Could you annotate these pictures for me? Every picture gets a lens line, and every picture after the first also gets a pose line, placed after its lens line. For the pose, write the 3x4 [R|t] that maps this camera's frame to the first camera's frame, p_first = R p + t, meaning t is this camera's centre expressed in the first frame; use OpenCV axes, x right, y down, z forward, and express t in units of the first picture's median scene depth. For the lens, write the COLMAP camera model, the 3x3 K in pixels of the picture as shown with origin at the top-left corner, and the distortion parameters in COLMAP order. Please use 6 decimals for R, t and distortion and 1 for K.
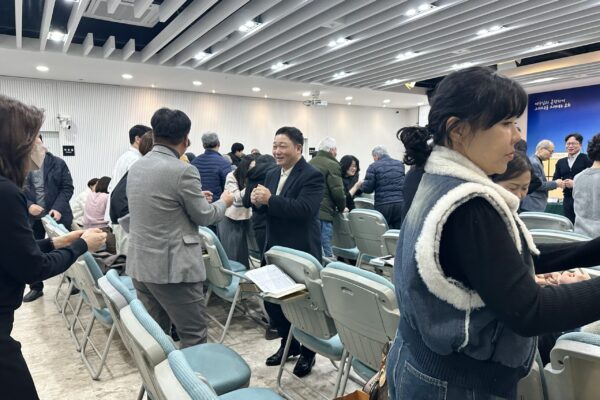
lens RADIAL K [[416.3, 0, 305.2], [0, 416.3, 200.5], [0, 0, 1]] dist [0.027847, -0.031801]
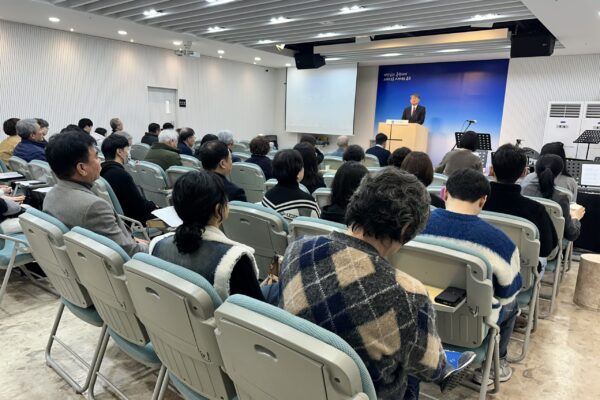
lens RADIAL K [[416.3, 0, 299.2], [0, 416.3, 198.6], [0, 0, 1]] dist [0.027847, -0.031801]
pose [[0.952323, -0.001685, 0.305087, -0.027952], [-0.029810, 0.994686, 0.098542, 0.001950], [-0.303632, -0.102938, 0.947212, -0.060528]]
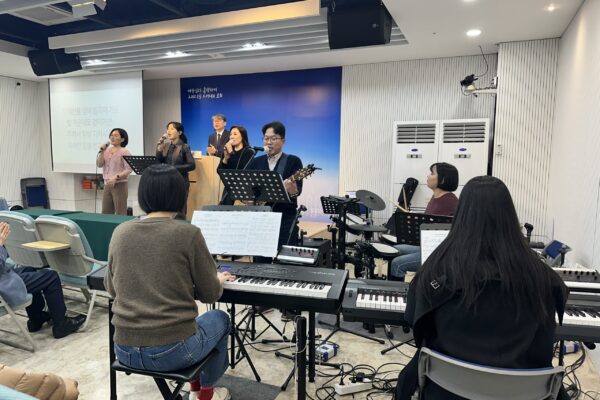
lens RADIAL K [[416.3, 0, 304.1], [0, 416.3, 197.1], [0, 0, 1]] dist [0.027847, -0.031801]
pose [[0.829808, -0.018610, 0.557738, 0.334526], [0.018050, 0.999816, 0.006506, -0.030244], [-0.557756, 0.004669, 0.829992, 0.240918]]
